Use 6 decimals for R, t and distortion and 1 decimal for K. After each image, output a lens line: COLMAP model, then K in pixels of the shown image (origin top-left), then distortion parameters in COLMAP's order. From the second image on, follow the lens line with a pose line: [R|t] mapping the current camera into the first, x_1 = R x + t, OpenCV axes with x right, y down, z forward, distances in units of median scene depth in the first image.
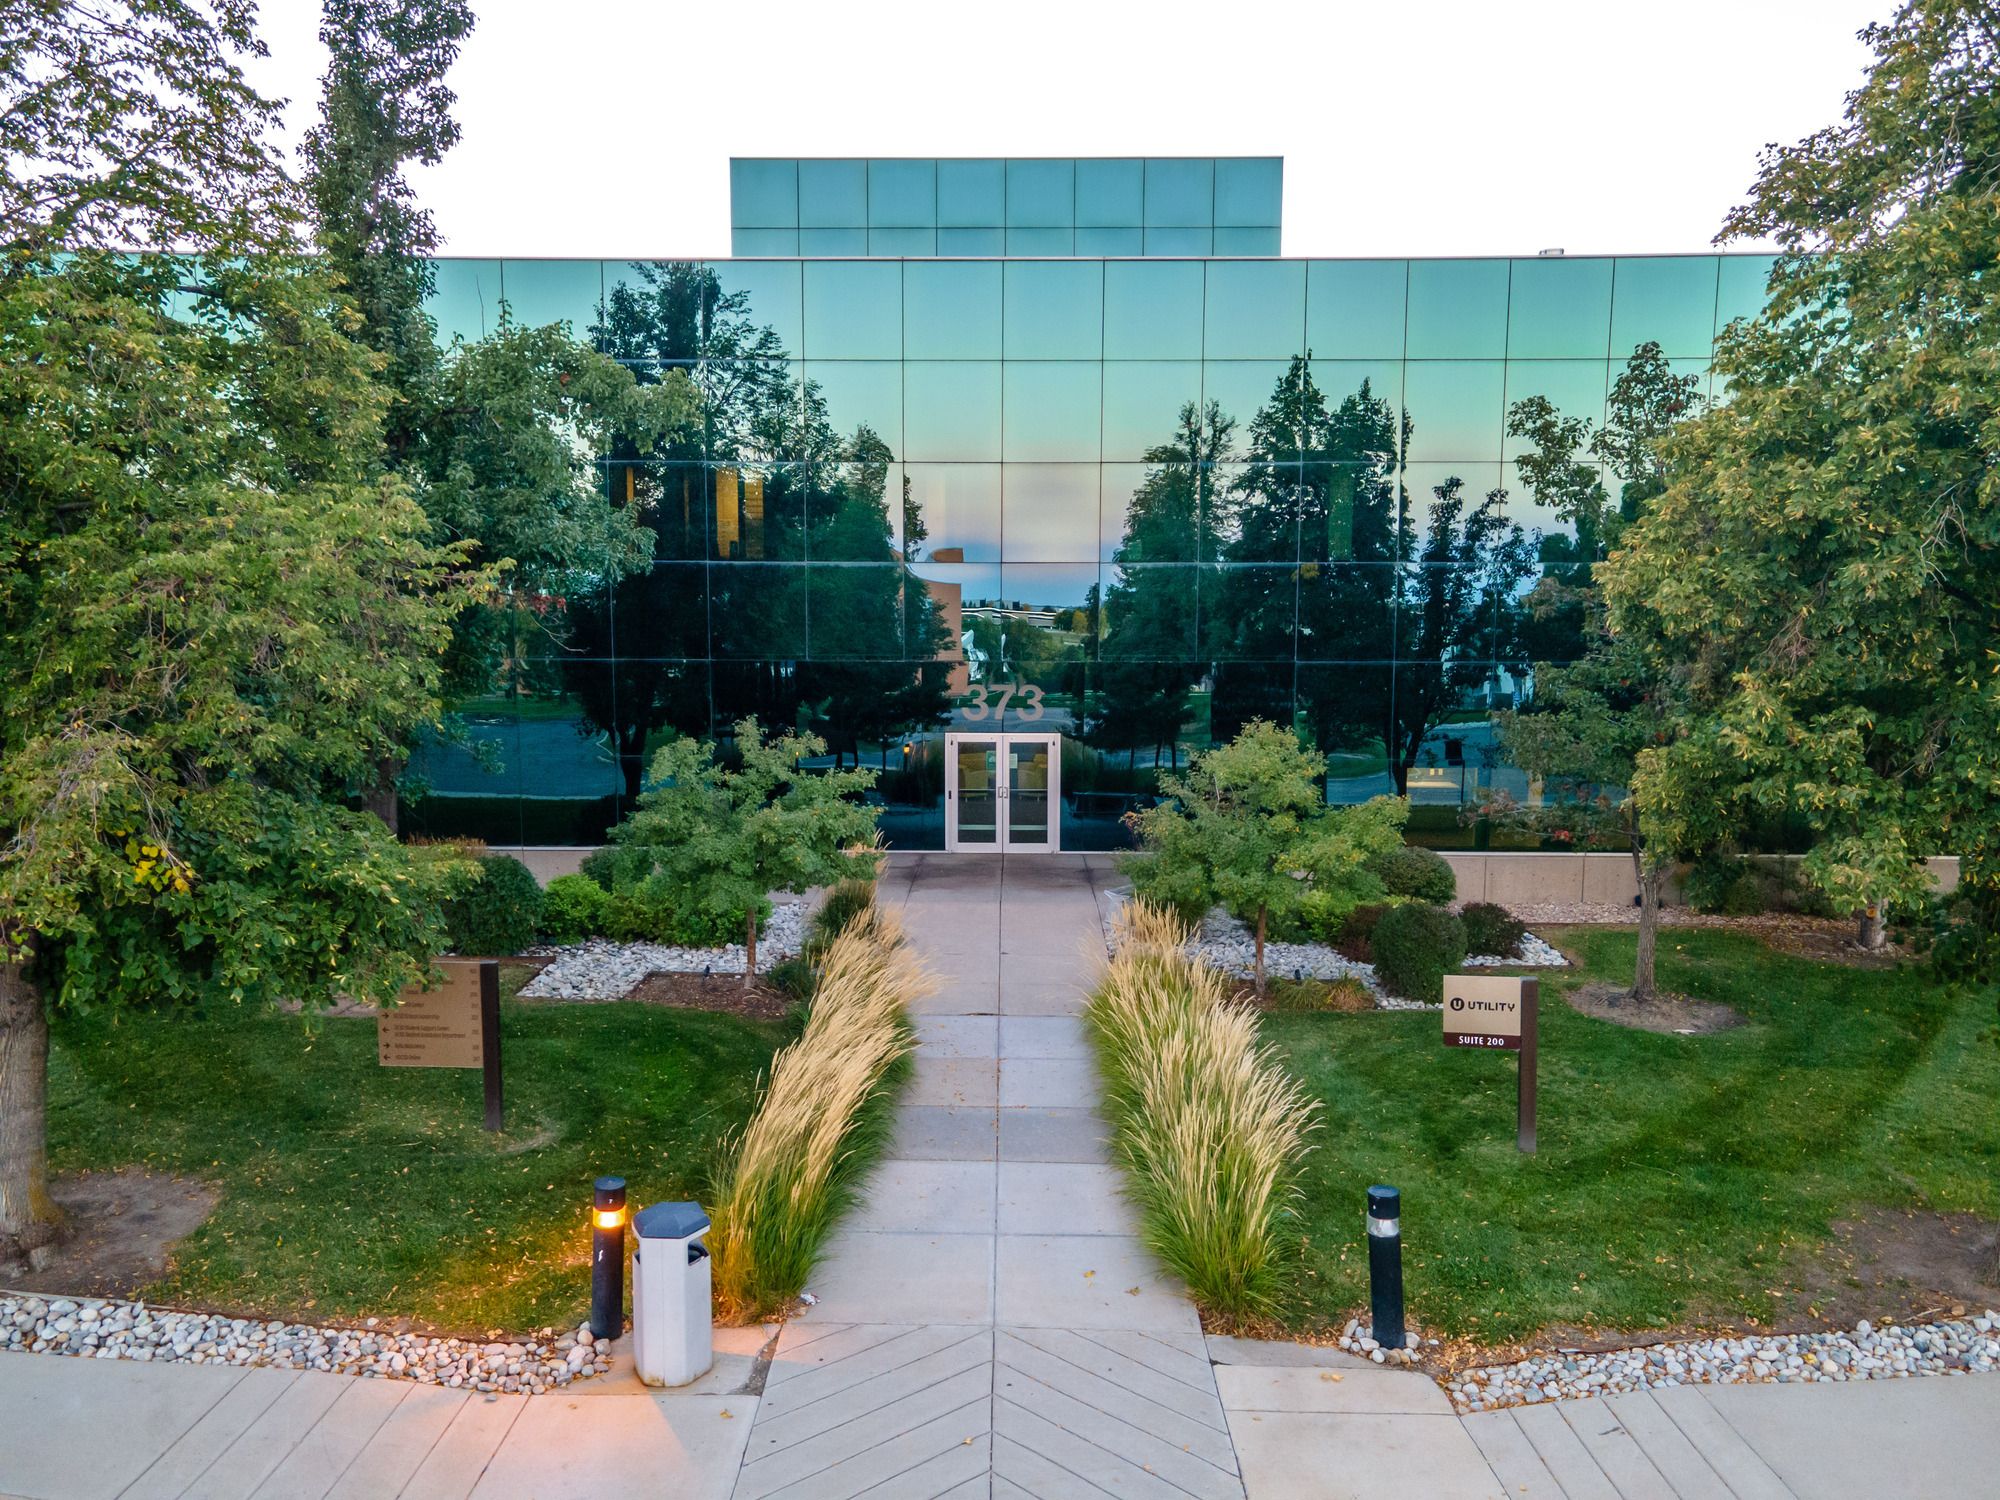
lens RADIAL K [[1455.4, 0, 1000.0], [0, 1455.4, 750.0], [0, 0, 1]] dist [0.005512, 0.047455]
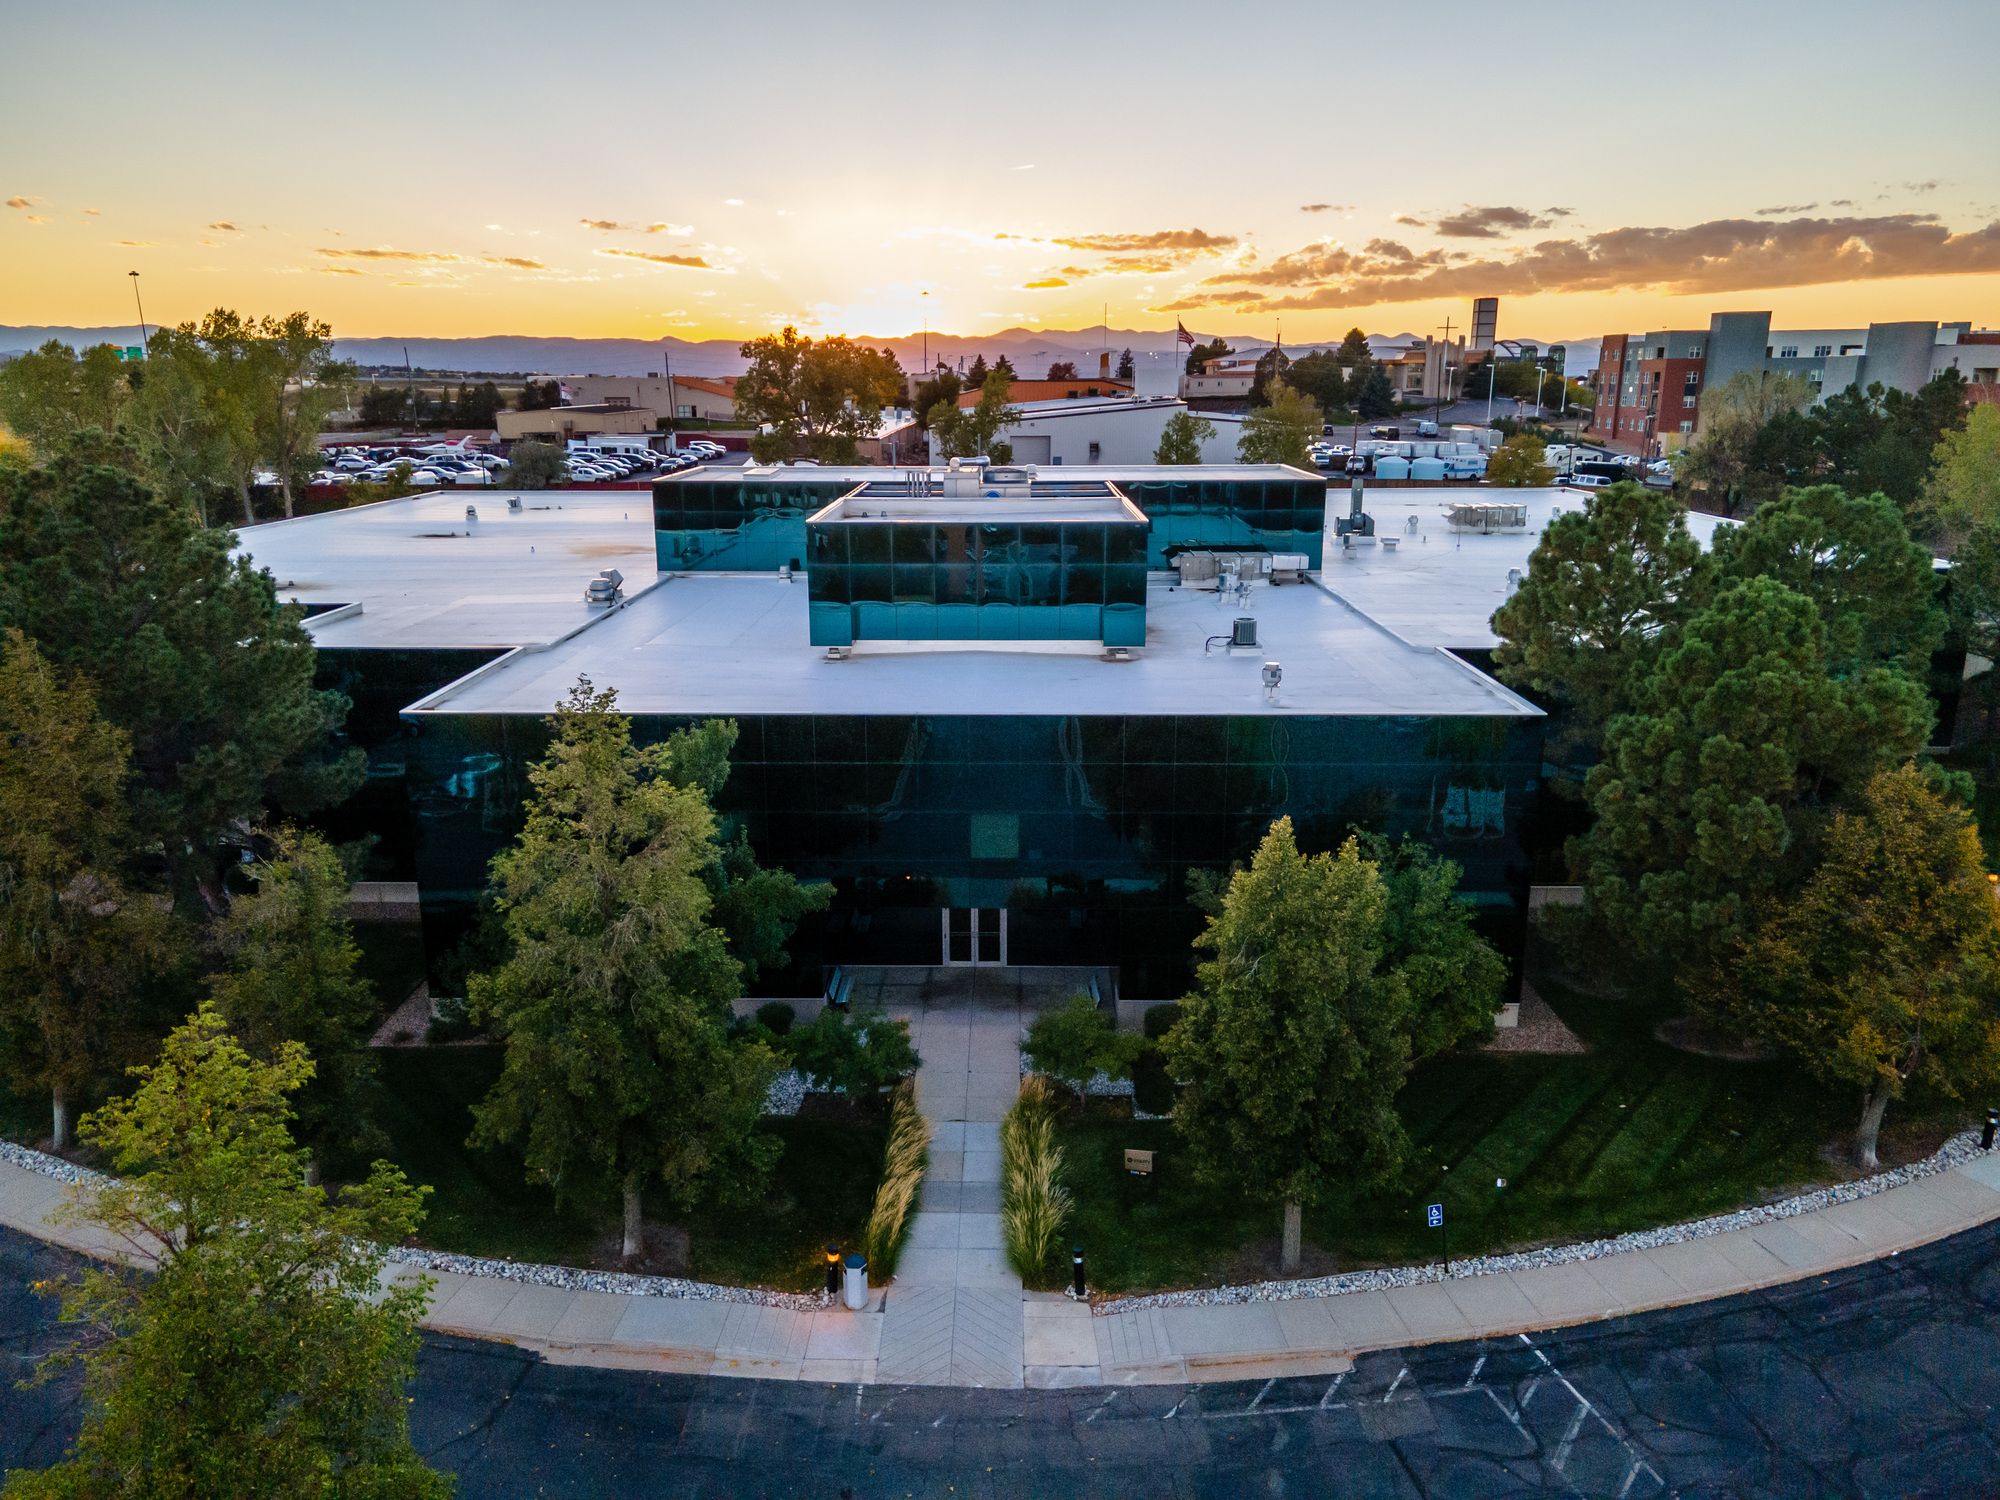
lens RADIAL K [[1455.4, 0, 1000.0], [0, 1455.4, 750.0], [0, 0, 1]] dist [0.005512, 0.047455]
pose [[0.999984, -0.002729, -0.004960, 0.101067], [0.003439, 0.988765, 0.149437, -1.107887], [0.004497, -0.149451, 0.988759, -1.756369]]
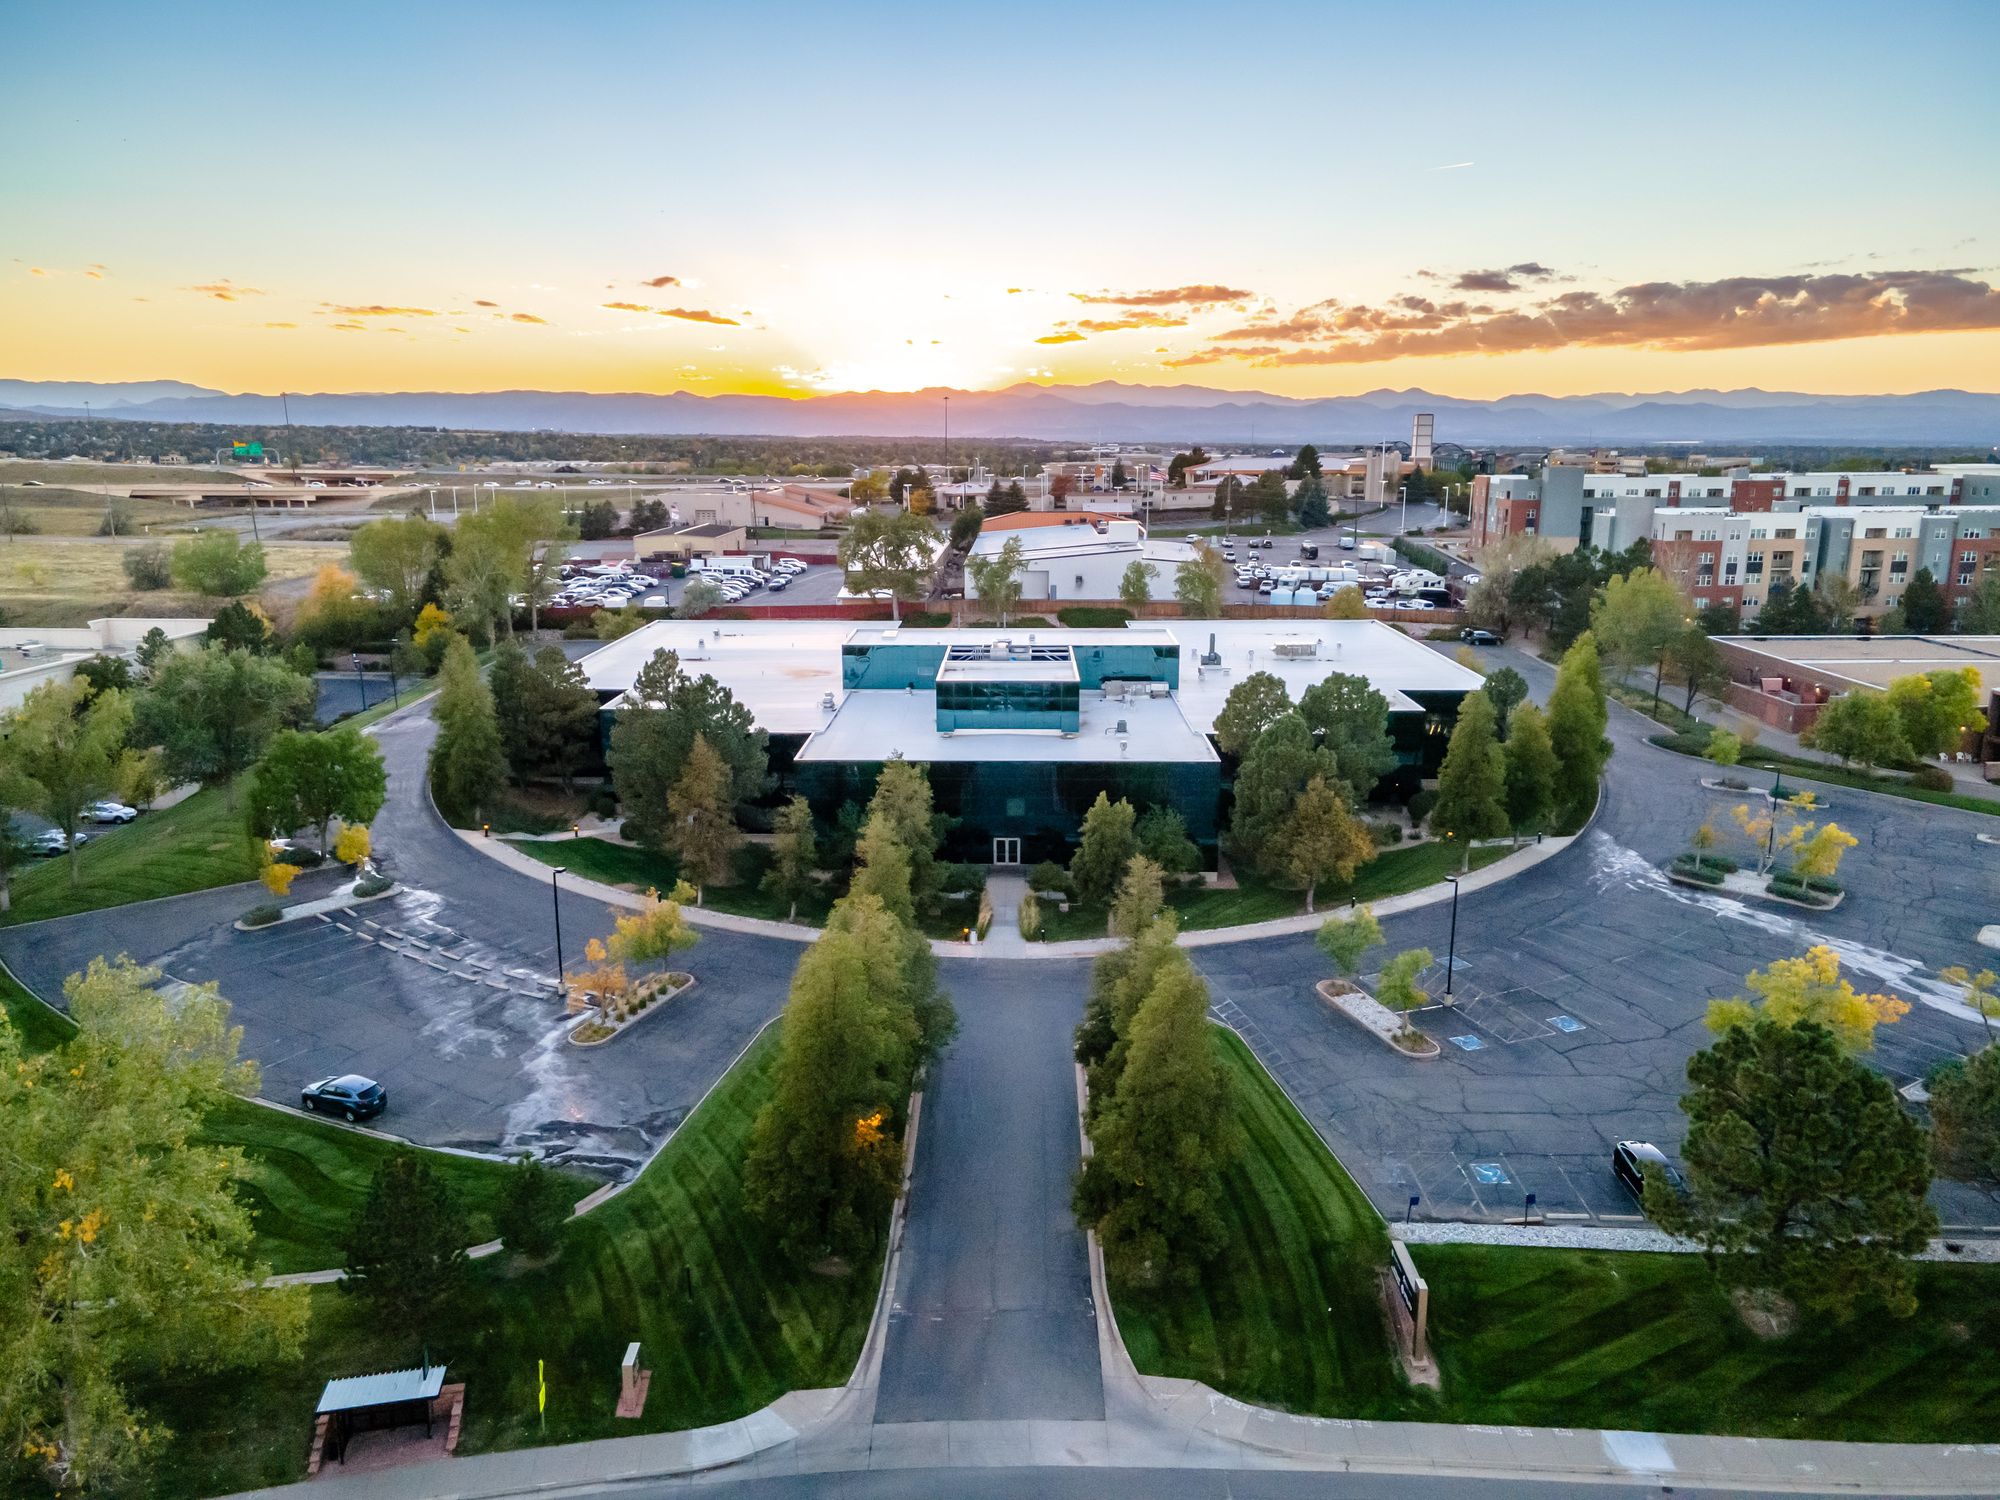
lens RADIAL K [[1455.4, 0, 1000.0], [0, 1455.4, 750.0], [0, 0, 1]] dist [0.005512, 0.047455]
pose [[0.999940, -0.000744, -0.010974, 0.068285], [0.001972, 0.993669, 0.112334, -1.829503], [0.010821, -0.112348, 0.993610, -7.918479]]
